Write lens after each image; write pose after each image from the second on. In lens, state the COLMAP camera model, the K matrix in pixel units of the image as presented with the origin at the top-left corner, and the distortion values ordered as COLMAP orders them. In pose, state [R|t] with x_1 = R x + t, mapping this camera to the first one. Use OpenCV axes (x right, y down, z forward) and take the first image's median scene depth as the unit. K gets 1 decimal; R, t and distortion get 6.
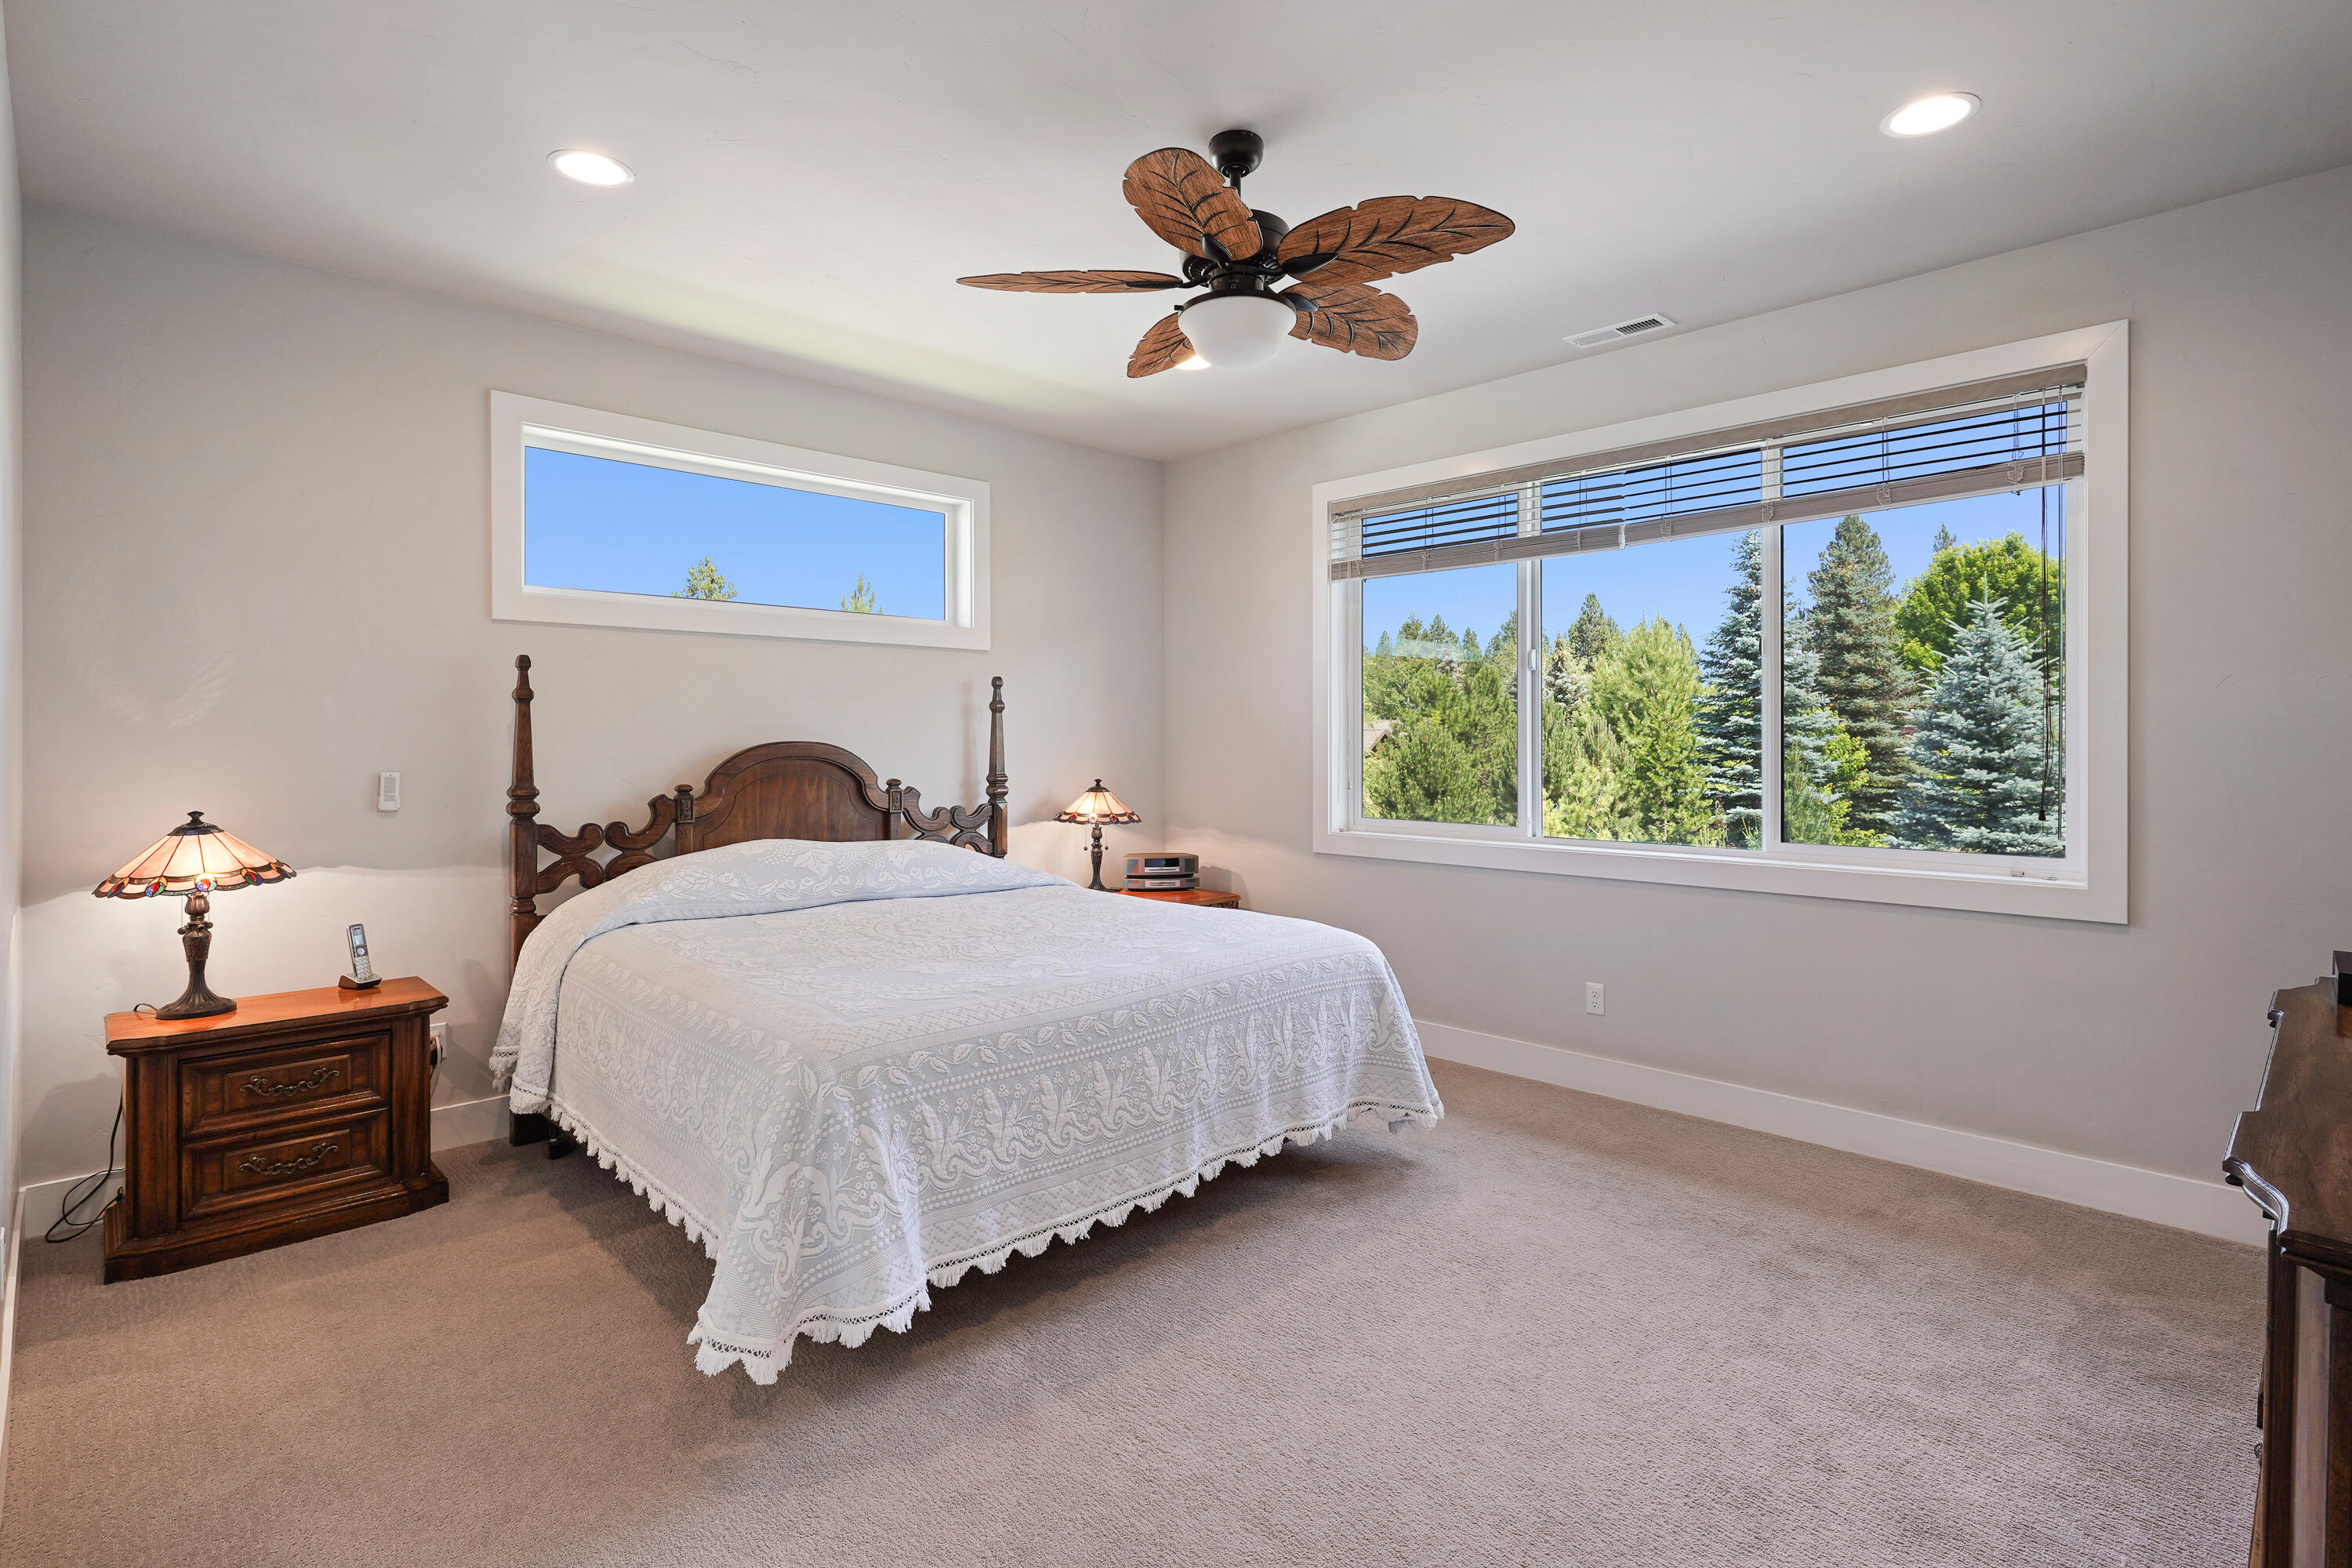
lens RADIAL K [[1143.7, 0, 1175.9], [0, 1143.7, 745.5], [0, 0, 1]] dist [0.000016, 0.000548]
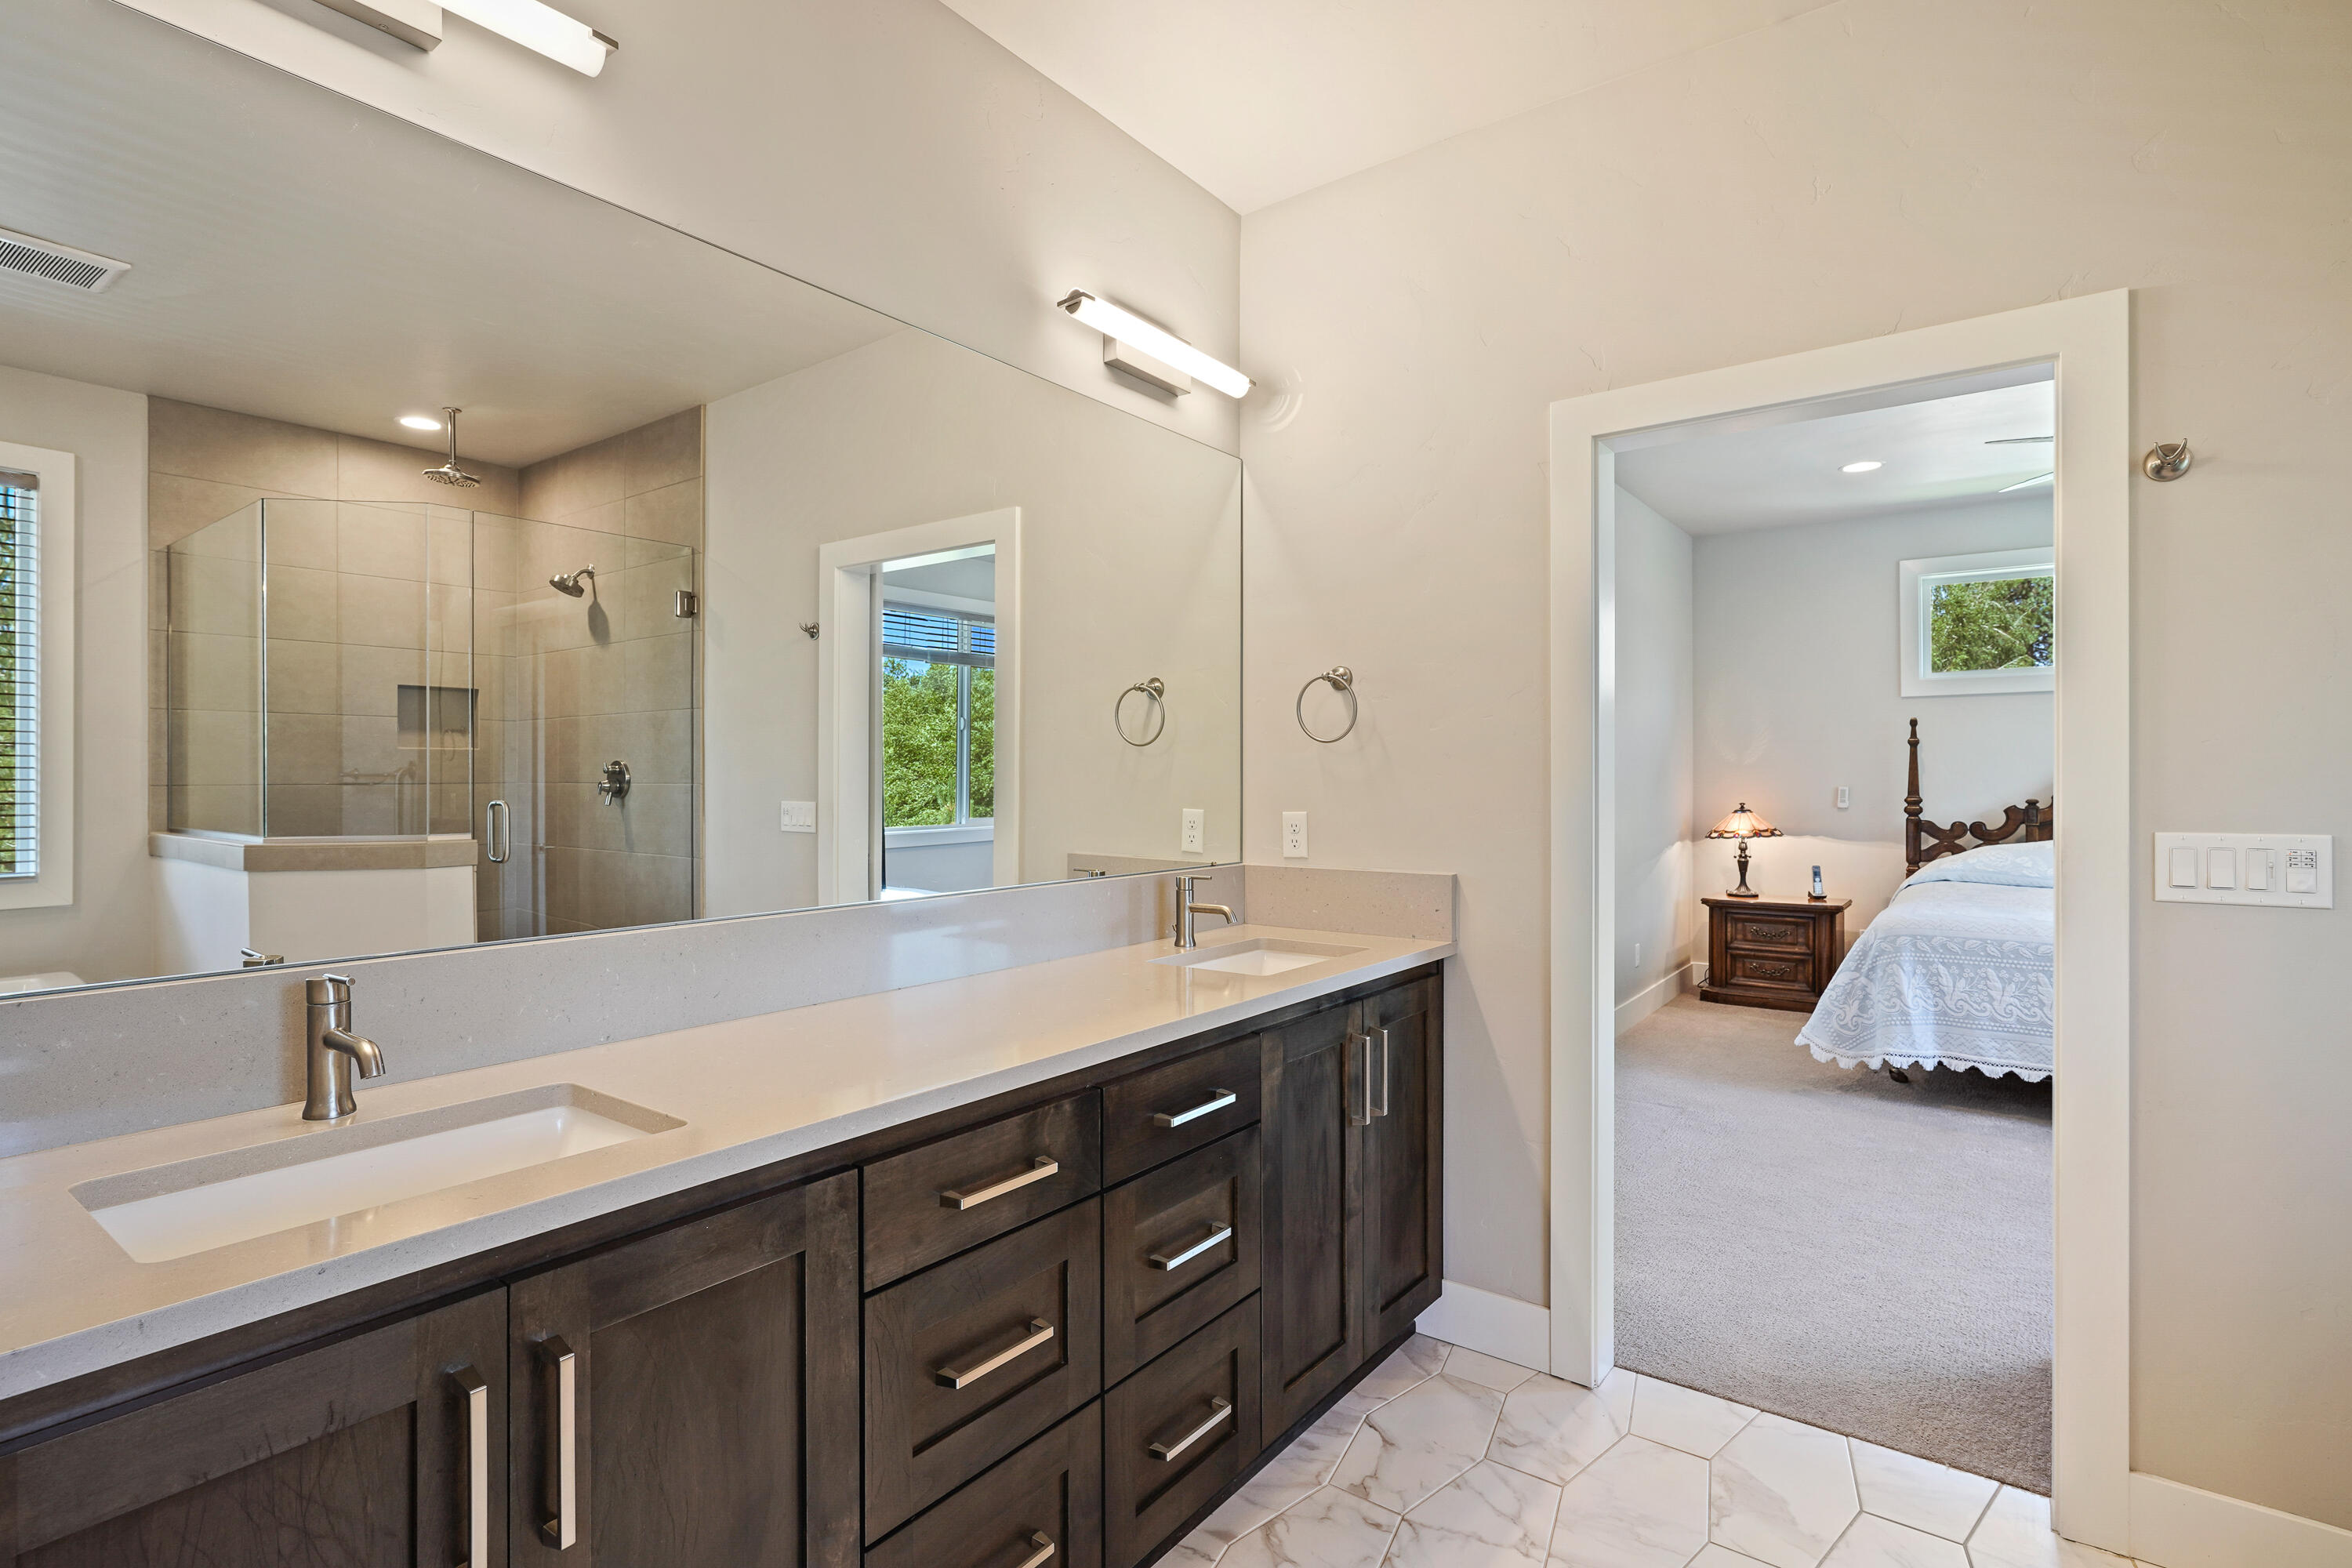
lens RADIAL K [[1143.7, 0, 1175.9], [0, 1143.7, 745.5], [0, 0, 1]] dist [0.000016, 0.000548]
pose [[0.154796, -0.026263, -0.987597, 1.110171], [-0.002942, 0.999630, -0.027044, 0.011450], [0.987942, 0.007092, 0.154661, -0.390764]]
